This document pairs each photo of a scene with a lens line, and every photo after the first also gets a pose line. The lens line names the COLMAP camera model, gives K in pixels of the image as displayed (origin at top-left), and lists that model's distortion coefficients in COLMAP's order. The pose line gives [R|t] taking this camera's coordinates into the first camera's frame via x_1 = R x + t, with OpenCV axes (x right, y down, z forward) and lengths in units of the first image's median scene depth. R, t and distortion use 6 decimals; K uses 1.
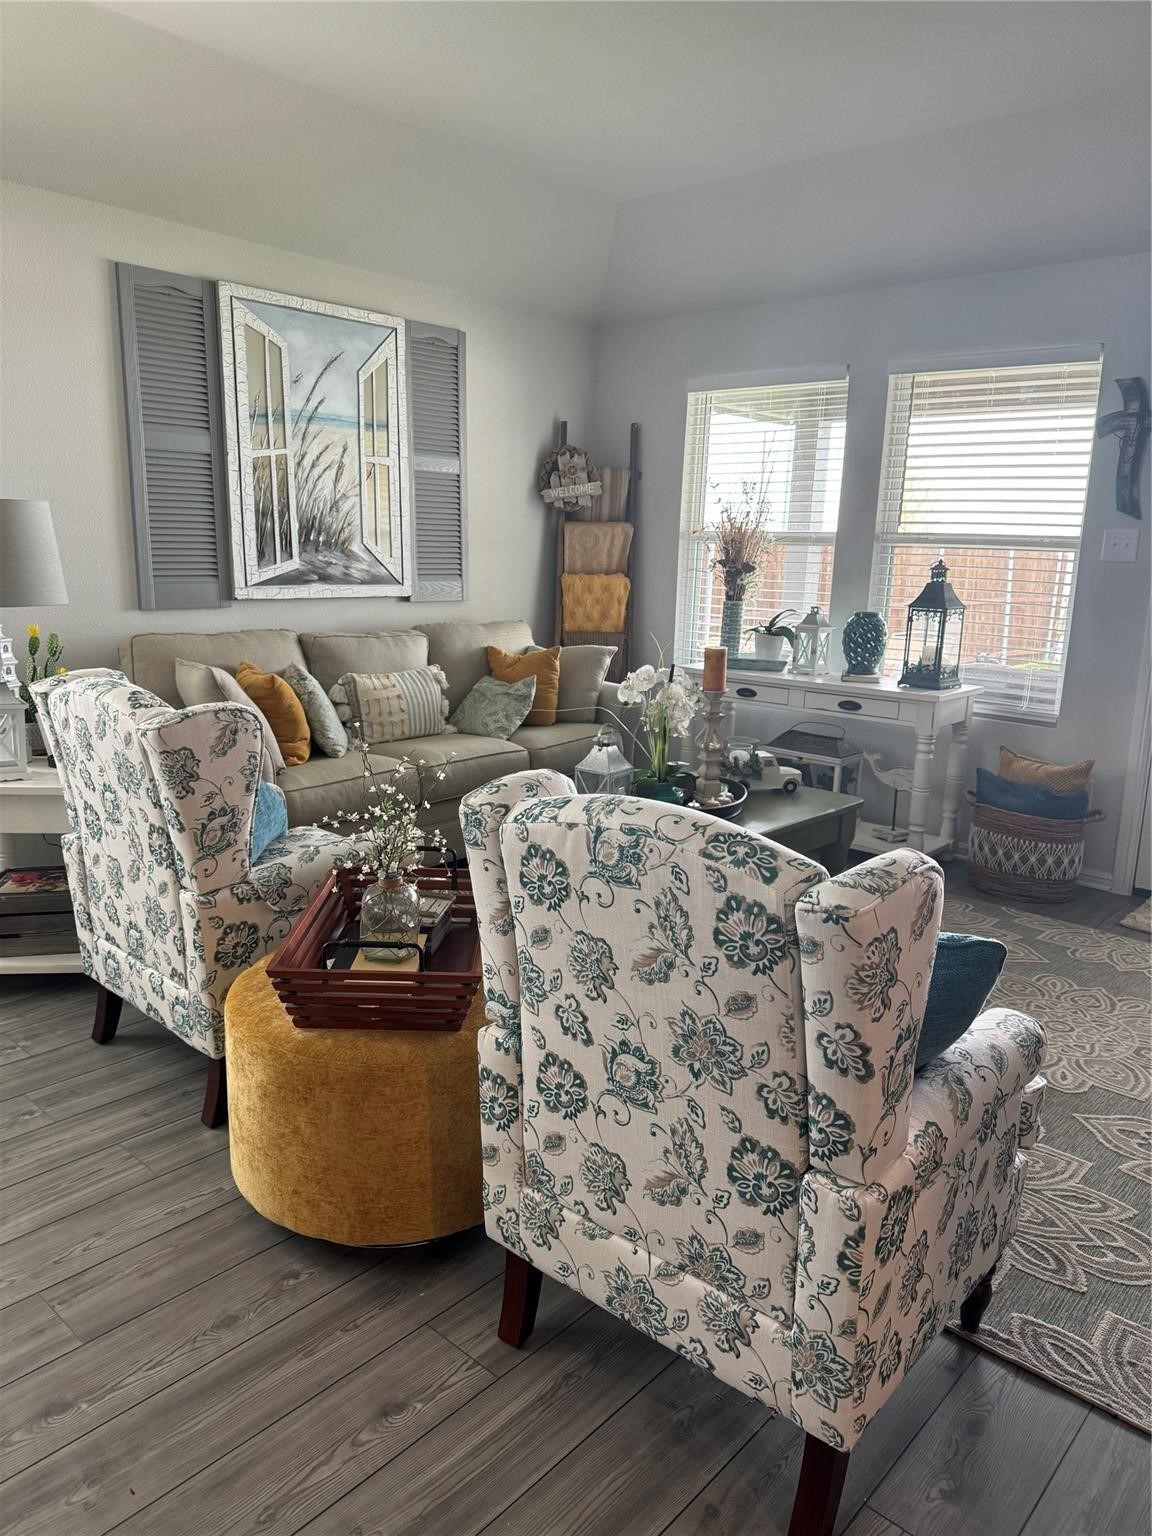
lens RADIAL K [[1097.4, 0, 585.7], [0, 1097.4, 758.9], [0, 0, 1]] dist [0.081736, -0.092838]
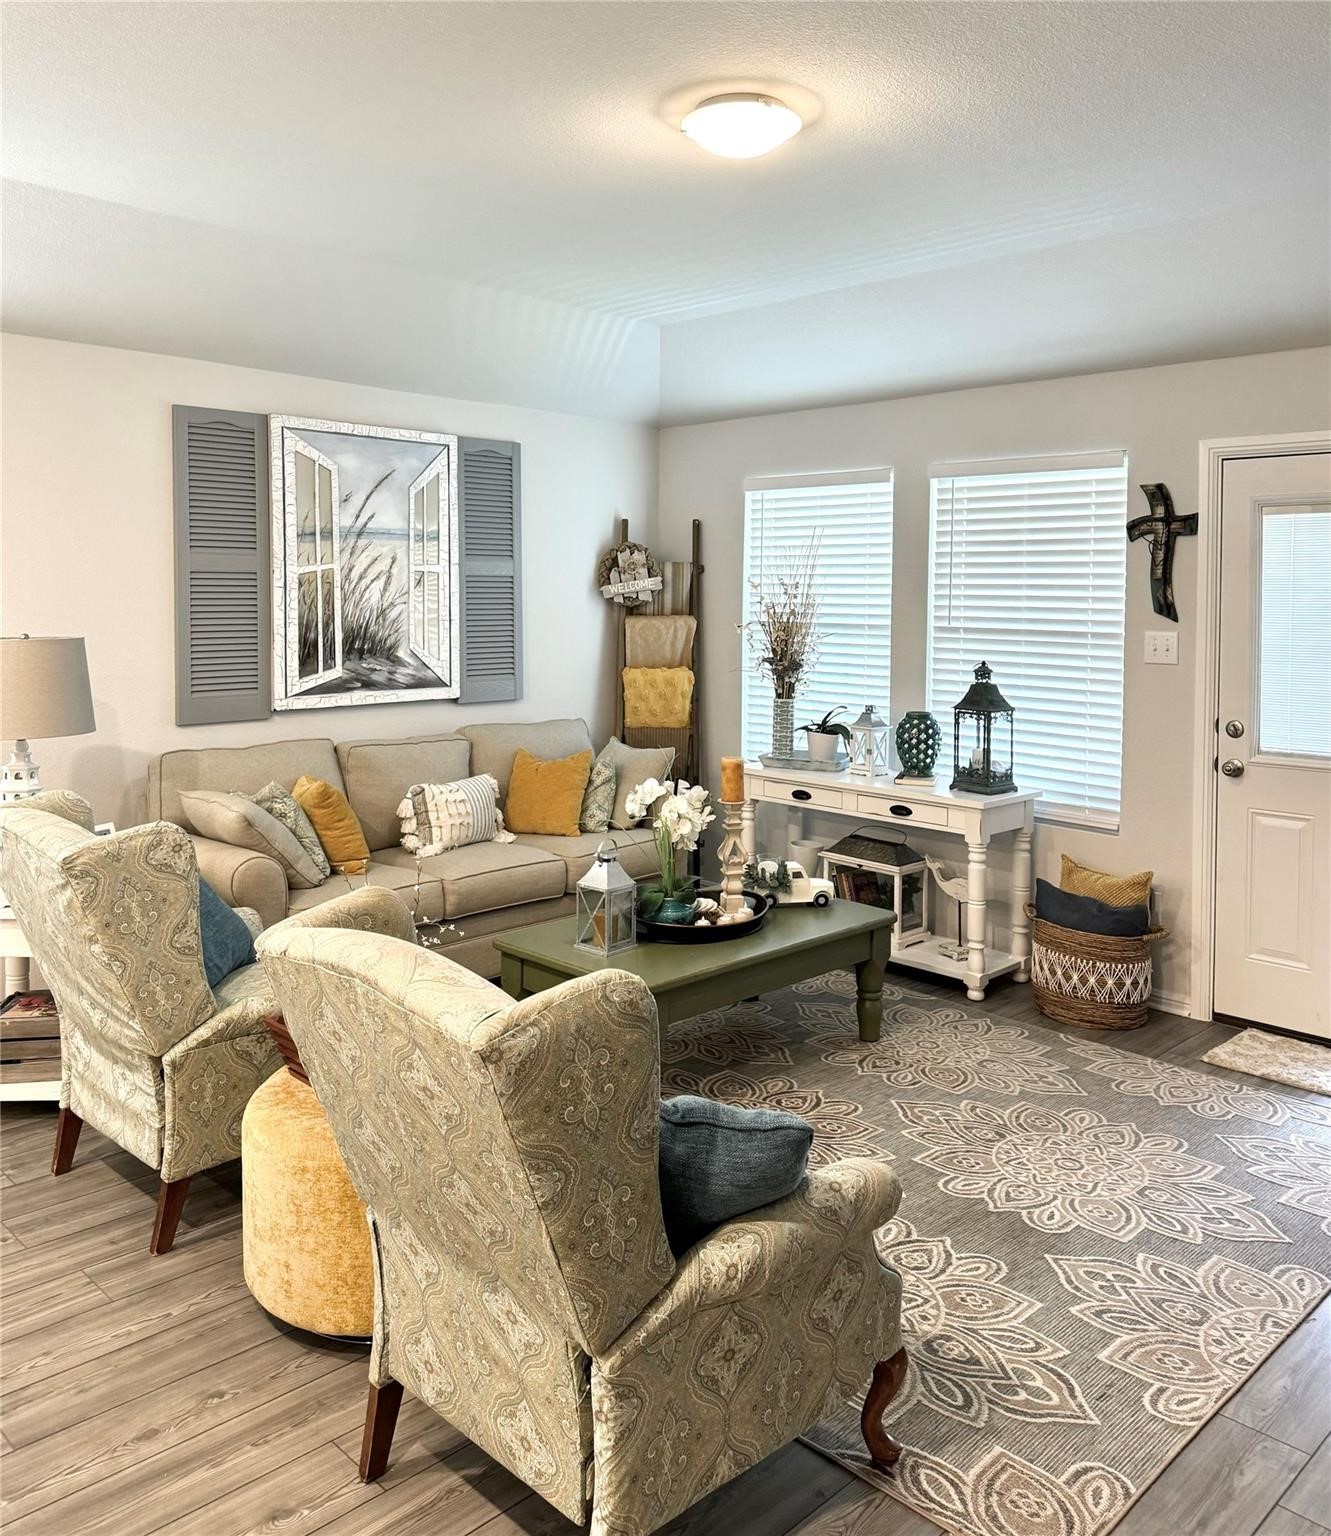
lens RADIAL K [[1288.1, 0, 668.4], [0, 1288.1, 617.9], [0, 0, 1]] dist [0.099625, -0.079686]
pose [[0.997969, -0.016616, -0.061493, 0.119204], [0.005554, 0.984400, -0.175855, -0.018021], [0.063455, 0.175156, 0.982494, -0.158497]]
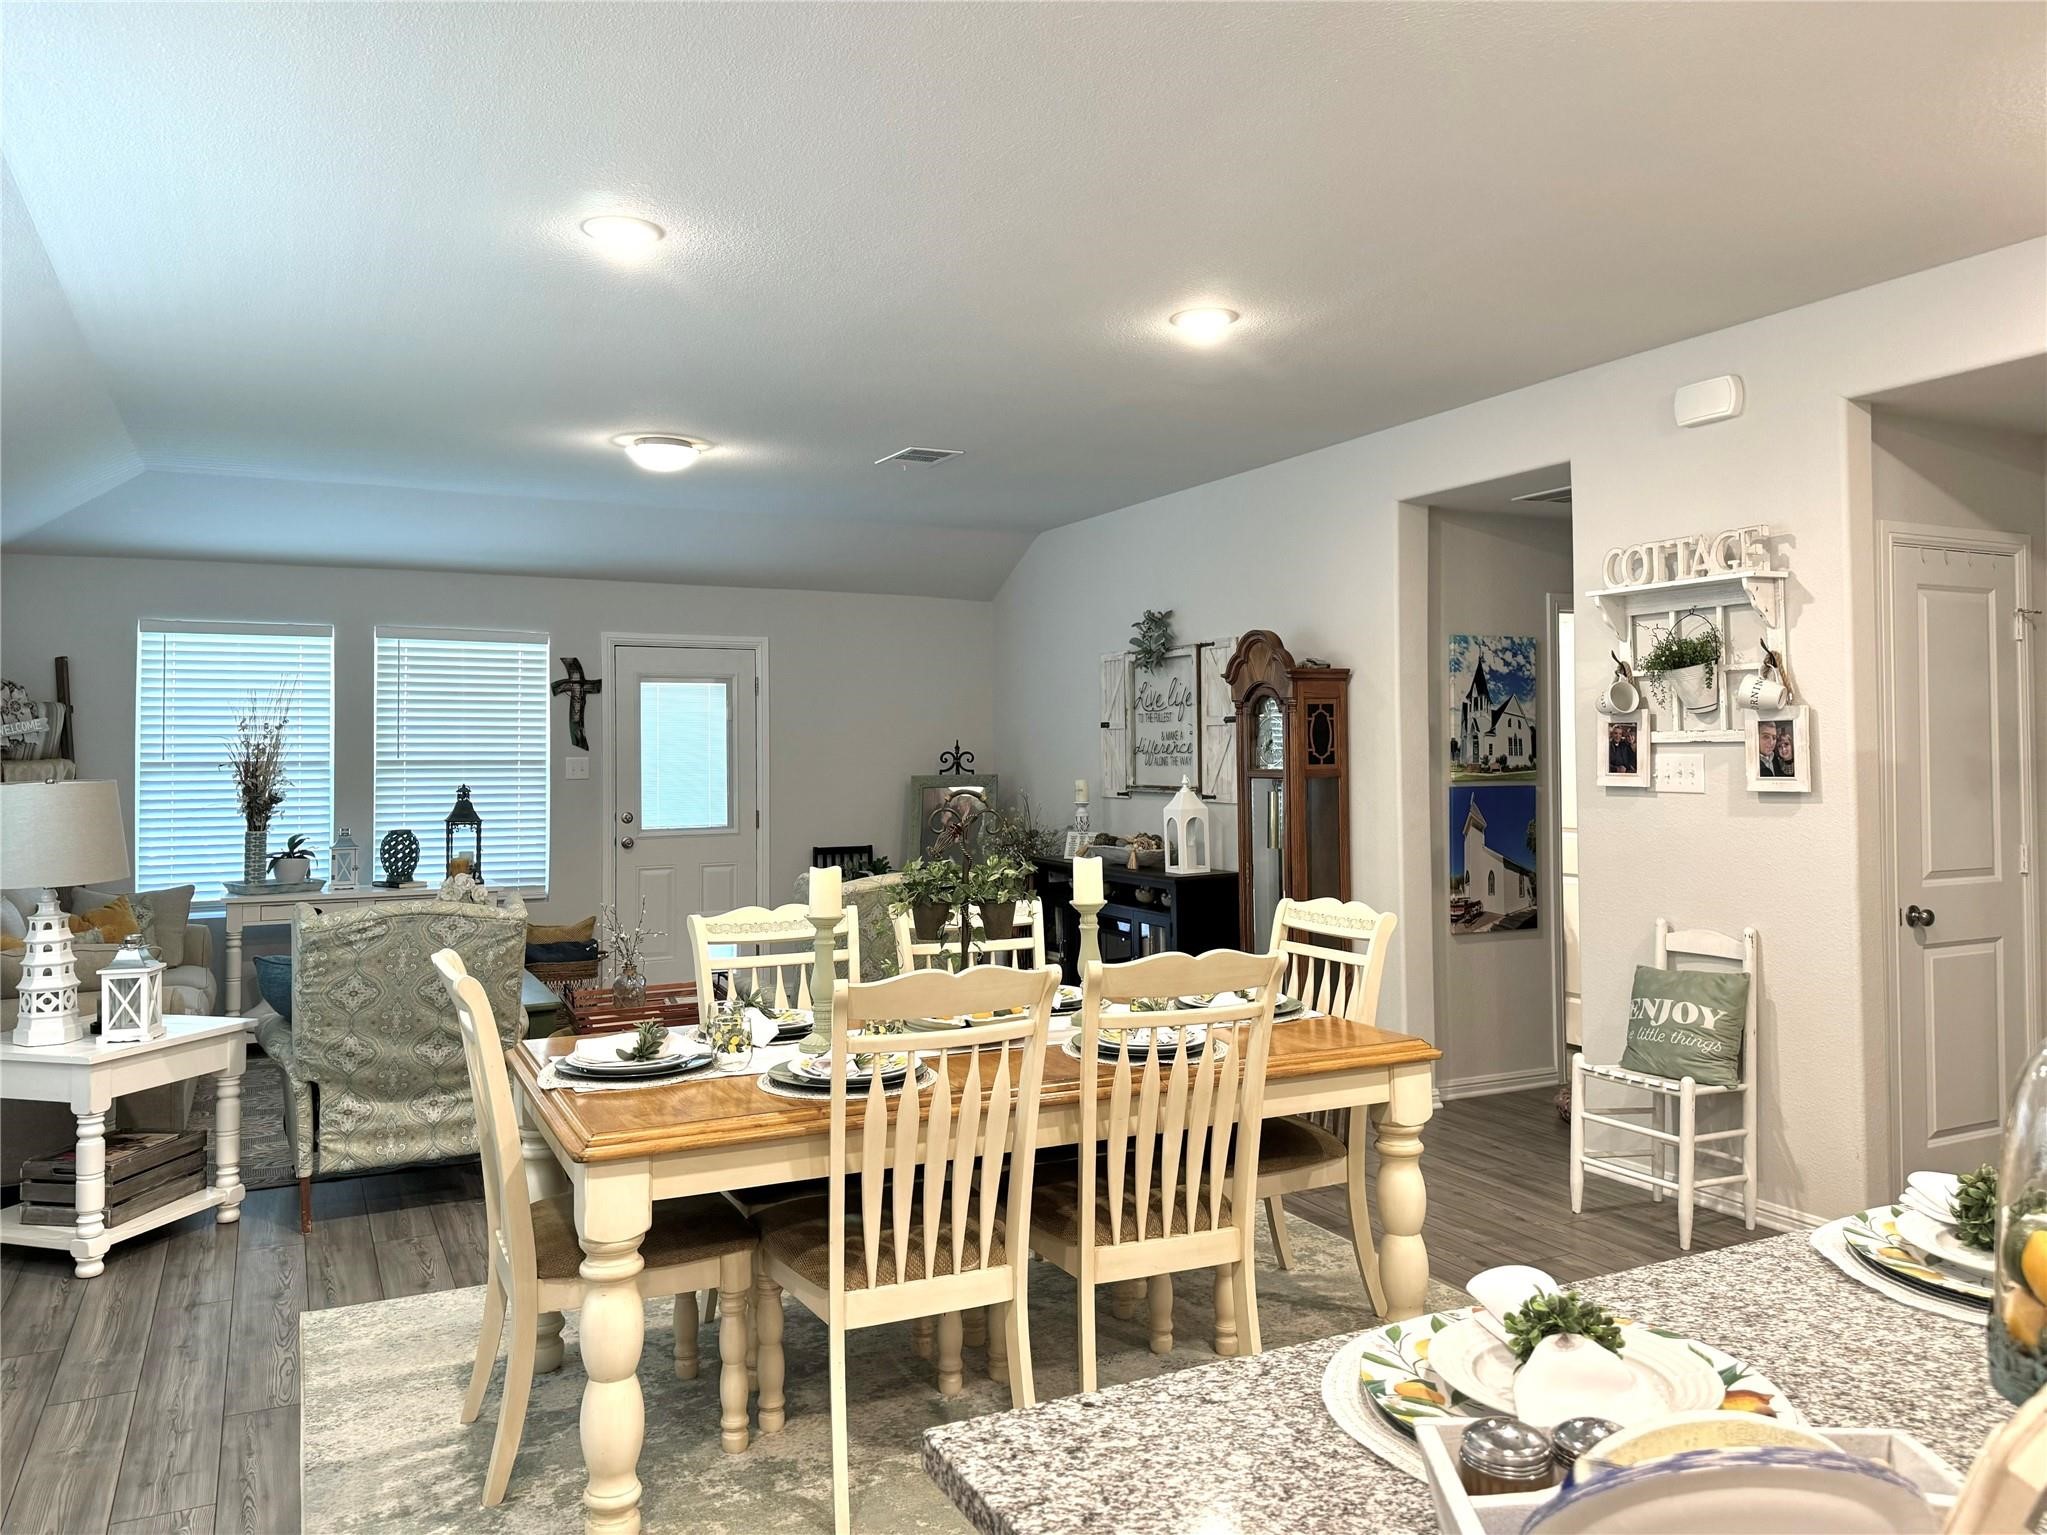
lens RADIAL K [[1462.5, 0, 1031.6], [0, 1462.5, 748.0], [0, 0, 1]] dist [0.081736, -0.092838]
pose [[0.368580, -0.033497, 0.928992, -1.094907], [0.193716, 0.980179, -0.041514, -0.022308], [-0.909188, 0.195262, 0.367763, -0.254449]]
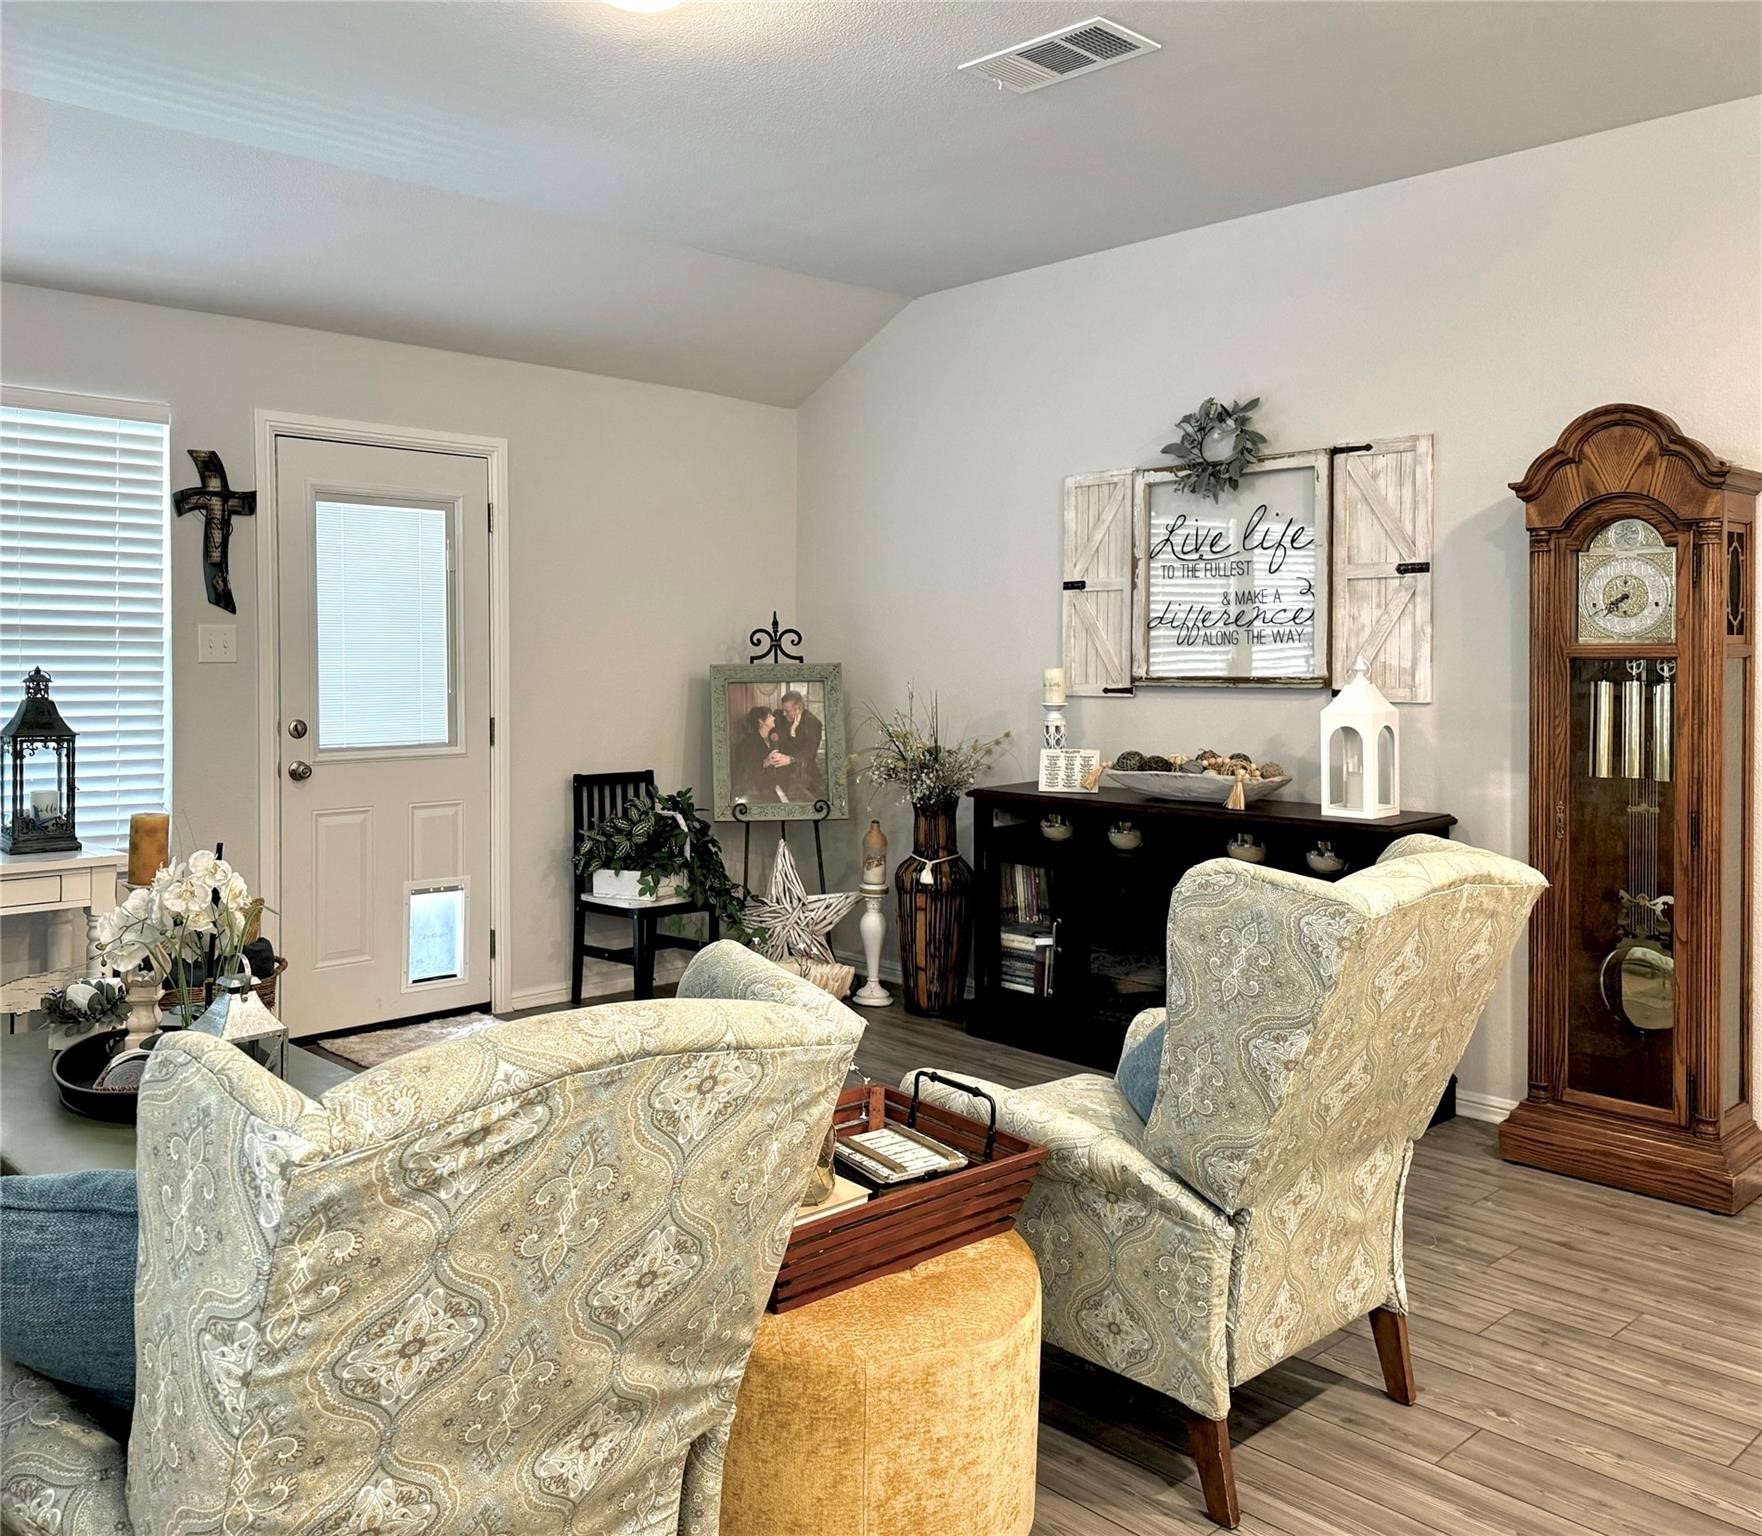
lens RADIAL K [[1477.2, 0, 729.7], [0, 1477.2, 718.6], [0, 0, 1]] dist [-0.010265, -0.016546]
pose [[0.136945, -0.070528, 0.988065, -0.576132], [0.190360, 0.980745, 0.043622, -0.111032], [-0.972116, 0.182114, 0.147734, 0.470852]]
